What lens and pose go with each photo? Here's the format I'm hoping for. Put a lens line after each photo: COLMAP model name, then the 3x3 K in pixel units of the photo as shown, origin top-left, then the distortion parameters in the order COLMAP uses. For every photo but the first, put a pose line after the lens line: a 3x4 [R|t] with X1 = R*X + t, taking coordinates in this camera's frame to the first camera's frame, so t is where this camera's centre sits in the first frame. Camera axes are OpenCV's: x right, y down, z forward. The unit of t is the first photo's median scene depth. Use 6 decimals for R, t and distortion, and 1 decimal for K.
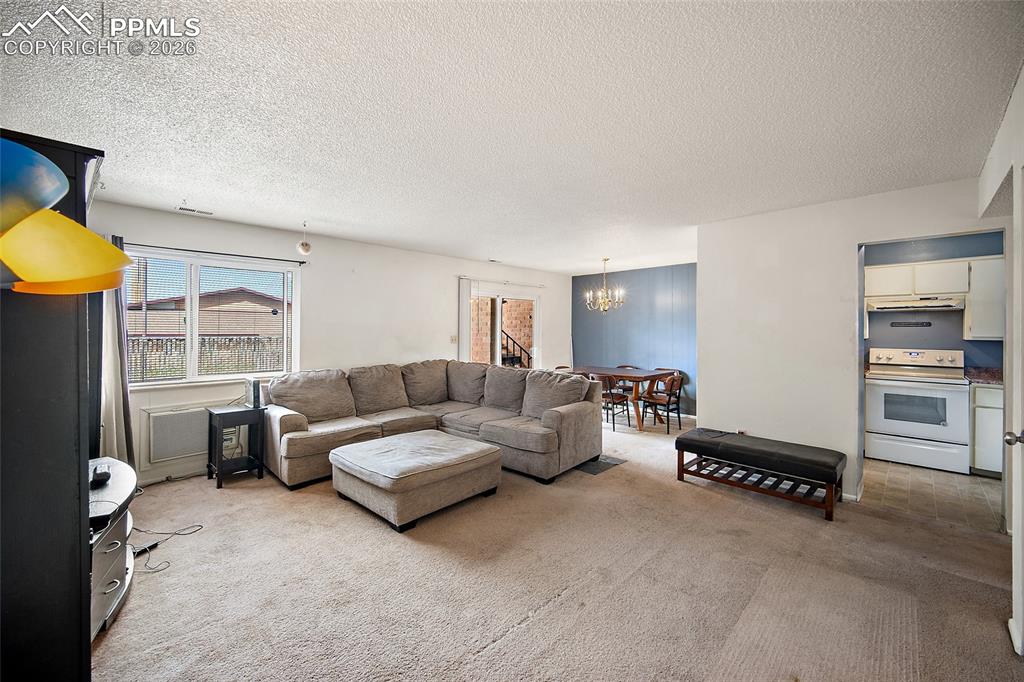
lens RADIAL K [[409.1, 0, 509.3], [0, 409.1, 327.8], [0, 0, 1]] dist [0.000006, -0.000052]
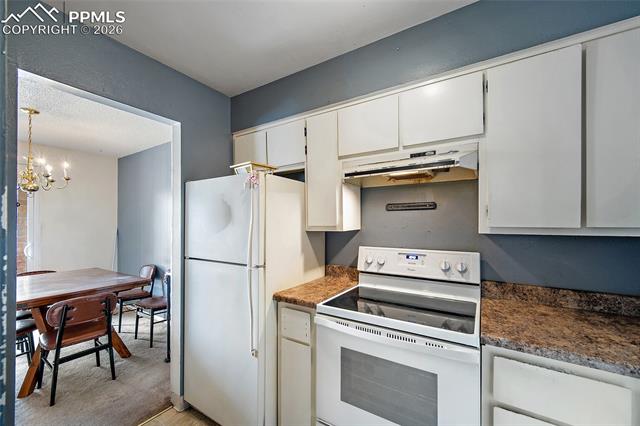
lens RADIAL K [[256.6, 0, 319.8], [0, 256.6, 220.1], [0, 0, 1]] dist [-0.000147, 0.000214]
pose [[0.976378, -0.007282, 0.215947, 0.826121], [0.007029, 0.999973, 0.001942, 0.010585], [-0.215956, -0.000378, 0.976403, 0.709855]]
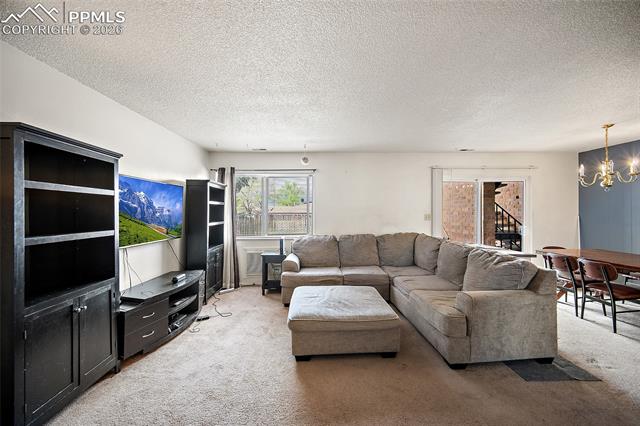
lens RADIAL K [[252.7, 0, 320.7], [0, 252.7, 207.5], [0, 0, 1]] dist [-0.002102, -0.000141]
pose [[0.717256, -0.012309, -0.696701, 0.237813], [0.009095, 0.999924, -0.008302, 0.001896], [0.696751, -0.000382, 0.717313, 0.290444]]
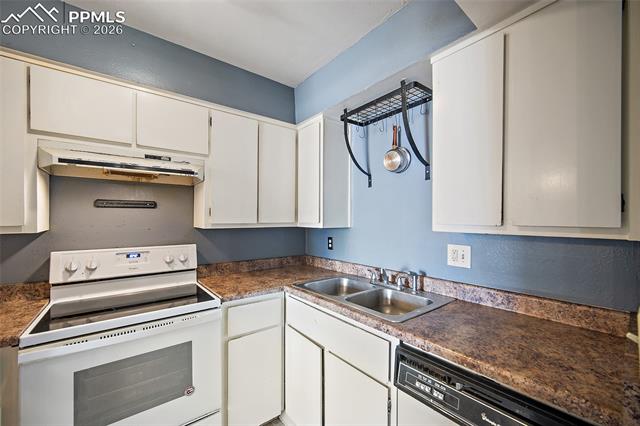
lens RADIAL K [[256.6, 0, 319.8], [0, 256.6, 220.1], [0, 0, 1]] dist [-0.000147, 0.000214]
pose [[0.118439, -0.006635, 0.992939, 0.699307], [-0.004604, 0.999963, 0.007232, 0.011056], [-0.992951, -0.005428, 0.118404, 0.735973]]
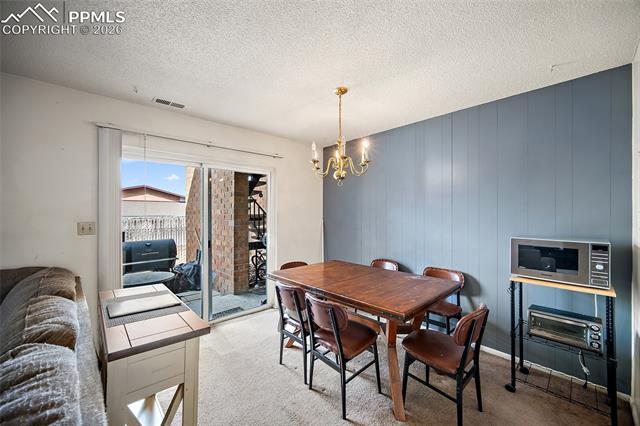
lens RADIAL K [[251.0, 0, 321.3], [0, 251.0, 211.3], [0, 0, 1]] dist [-0.000368, 0.000050]
pose [[0.999456, -0.005791, -0.032482, 0.304094], [0.005862, 0.999981, 0.002068, 0.006021], [0.032469, -0.002257, 0.999470, 0.892329]]
